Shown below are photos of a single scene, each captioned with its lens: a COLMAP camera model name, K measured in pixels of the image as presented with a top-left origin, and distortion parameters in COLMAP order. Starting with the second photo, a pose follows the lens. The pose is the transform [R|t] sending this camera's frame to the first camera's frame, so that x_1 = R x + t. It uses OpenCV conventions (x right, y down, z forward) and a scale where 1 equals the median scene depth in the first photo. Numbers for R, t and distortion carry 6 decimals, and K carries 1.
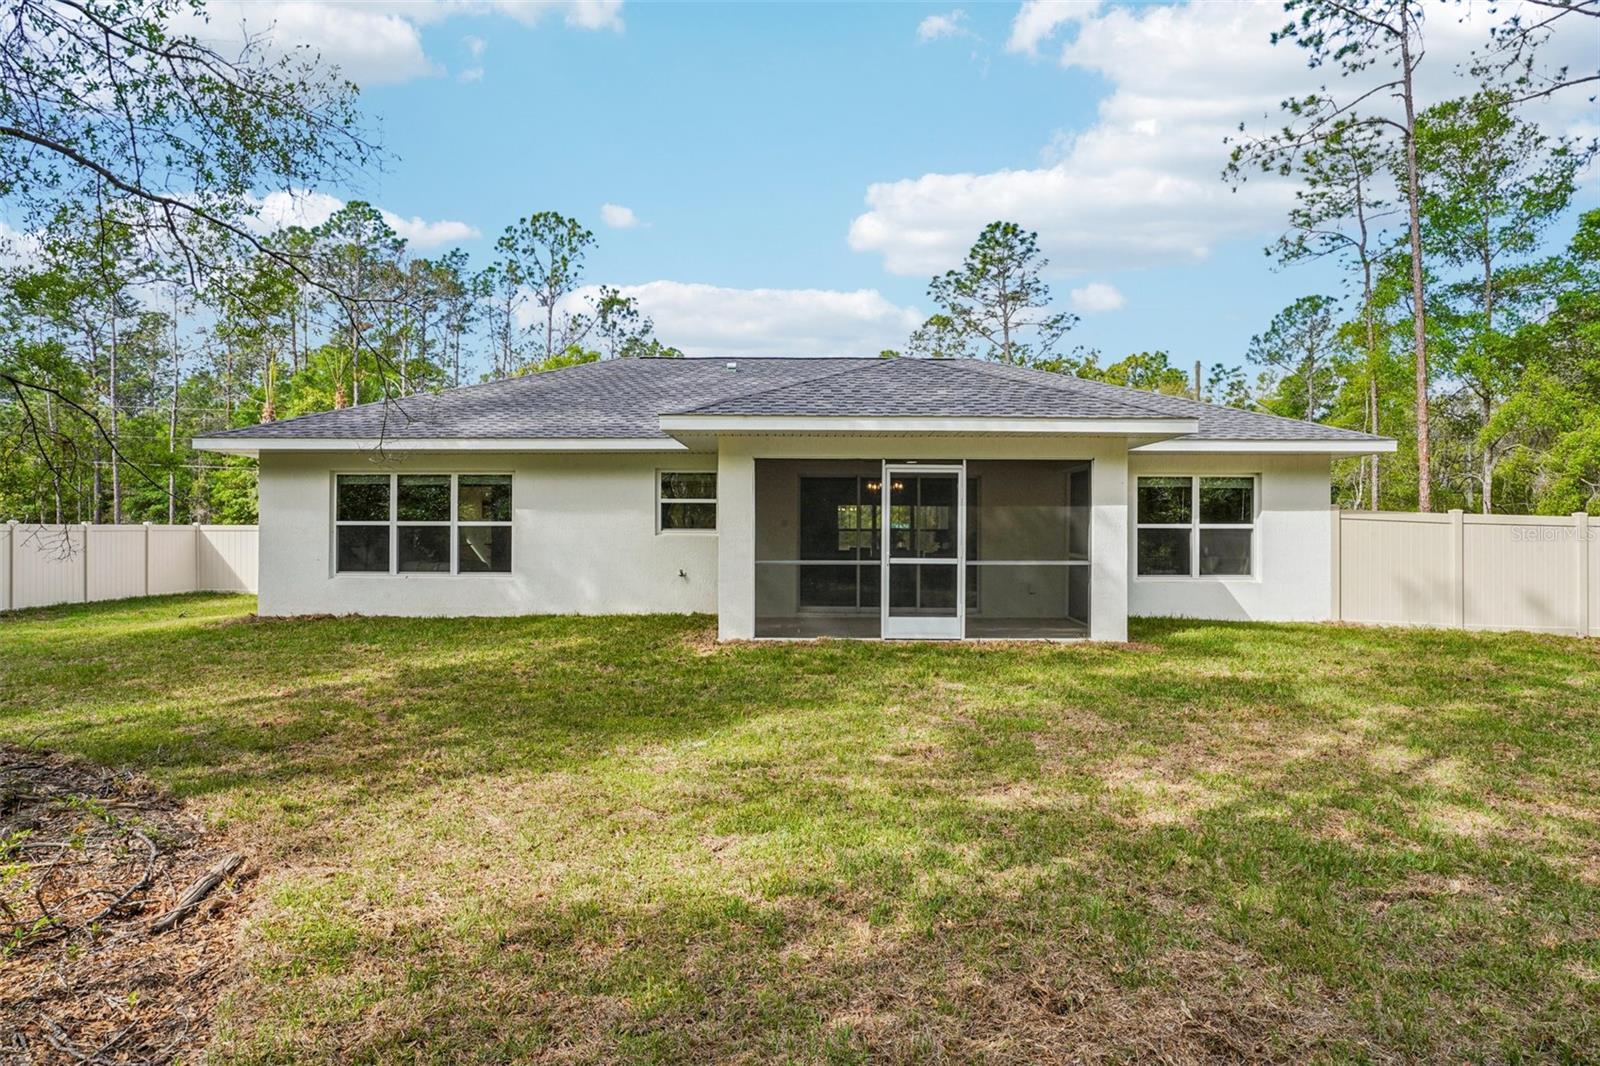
lens RADIAL K [[934.5, 0, 800.0], [0, 934.5, 533.0], [0, 0, 1]] dist [-0.014620, 0.000723]
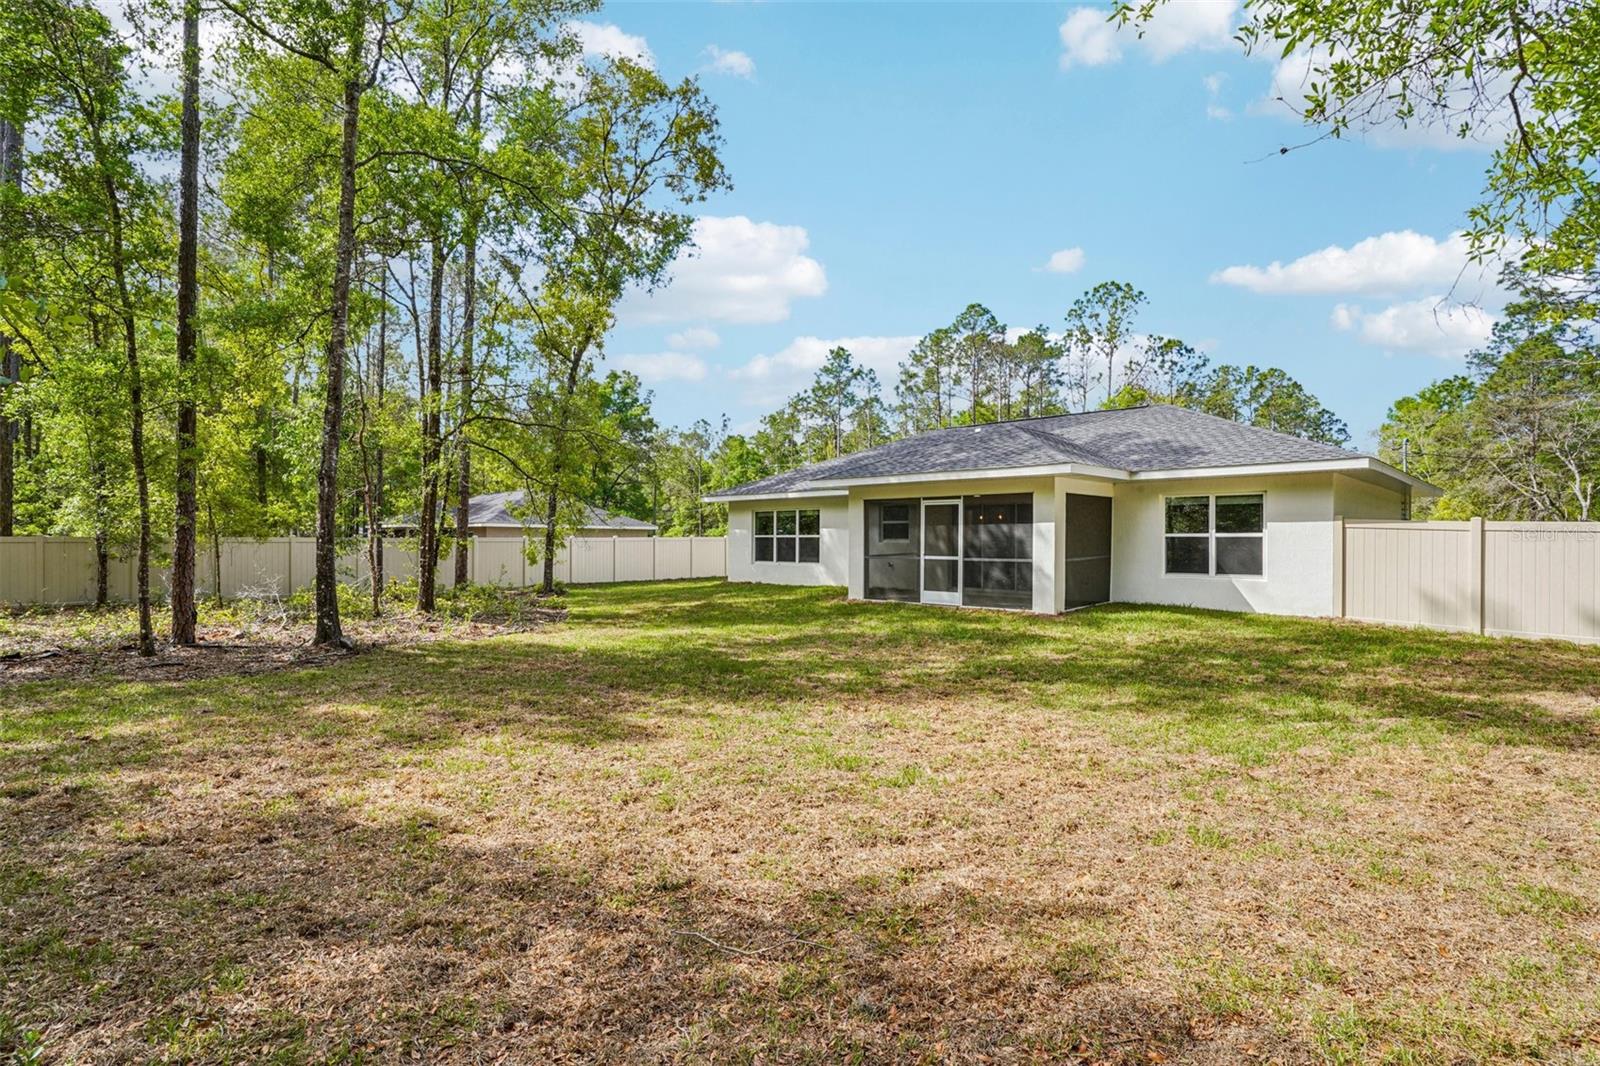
lens RADIAL K [[797.8, 0, 797.1], [0, 797.8, 549.9], [0, 0, 1]] dist [-0.072155, 0.030493]
pose [[0.713490, 0.006141, -0.700639, 0.762271], [0.000841, 0.999953, 0.009621, 0.001637], [0.700665, -0.007454, 0.713451, -0.154096]]
